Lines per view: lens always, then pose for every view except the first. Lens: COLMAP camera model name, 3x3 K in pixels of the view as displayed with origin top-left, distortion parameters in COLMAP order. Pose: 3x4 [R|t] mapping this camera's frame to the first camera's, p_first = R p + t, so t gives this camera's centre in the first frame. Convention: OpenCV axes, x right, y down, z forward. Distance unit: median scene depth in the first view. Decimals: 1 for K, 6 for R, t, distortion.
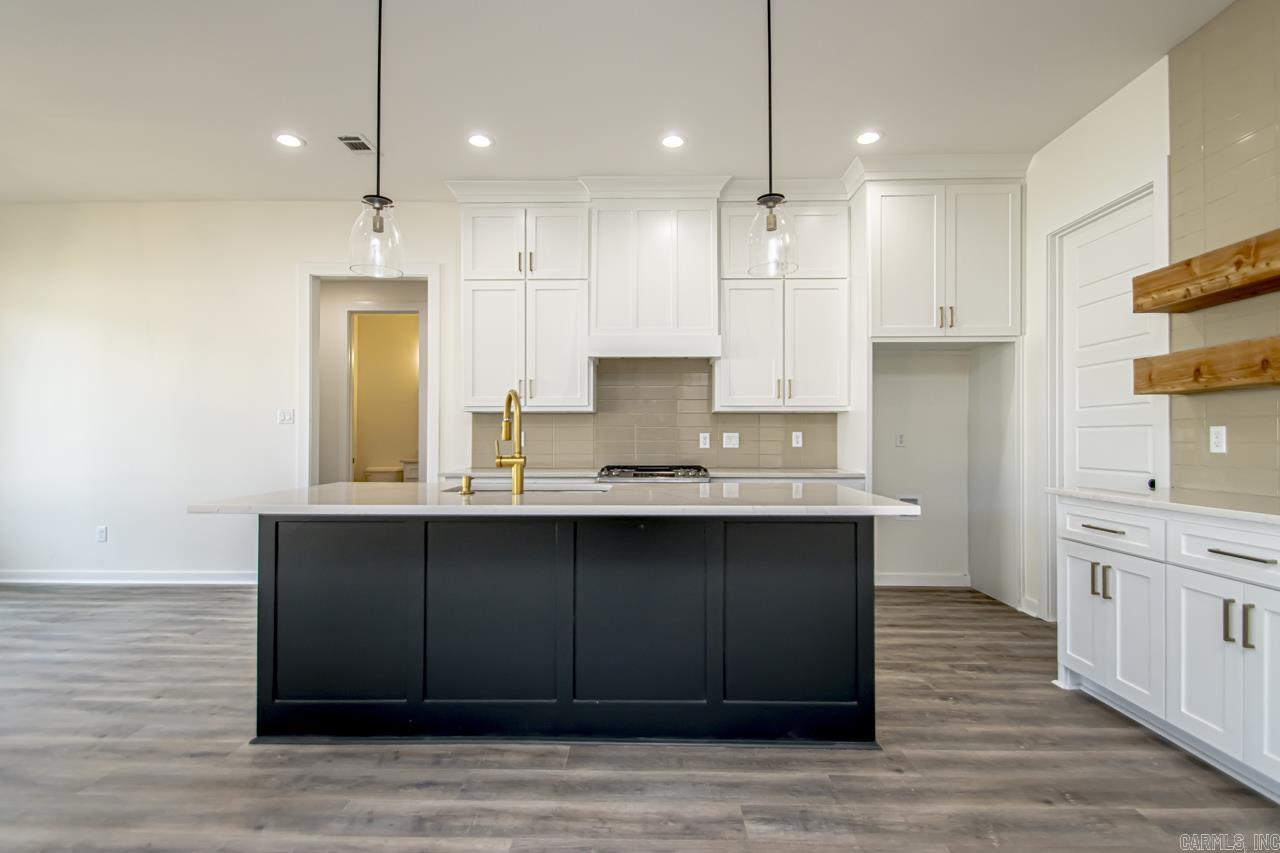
lens RADIAL K [[596.4, 0, 665.3], [0, 596.4, 427.6], [0, 0, 1]] dist [0.000216, -0.007390]
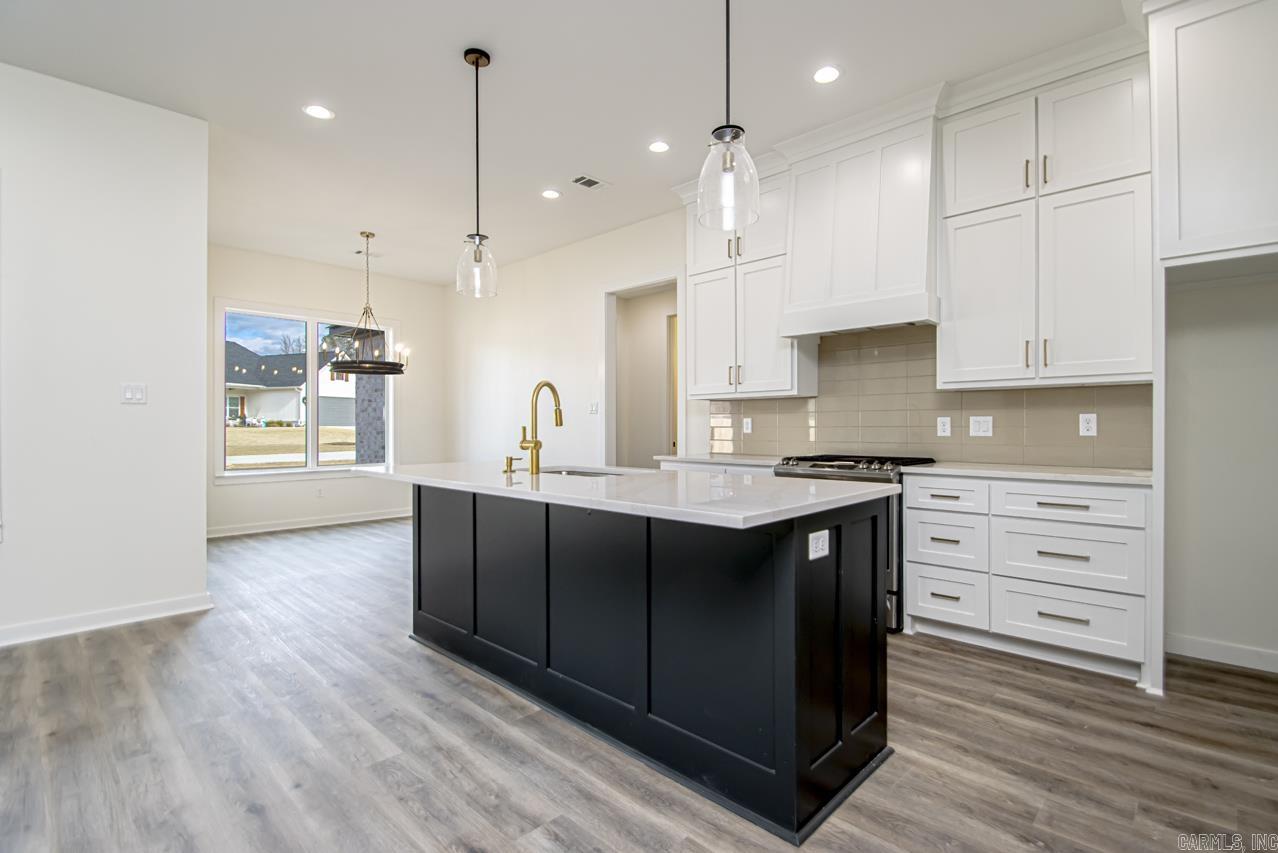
lens RADIAL K [[595.5, 0, 636.9], [0, 595.5, 427.6], [0, 0, 1]] dist [0.000216, -0.007390]
pose [[0.735722, -0.001425, -0.677282, 0.615791], [0.015954, 0.999757, 0.015227, 0.008886], [0.677095, -0.022008, 0.735566, 0.293180]]
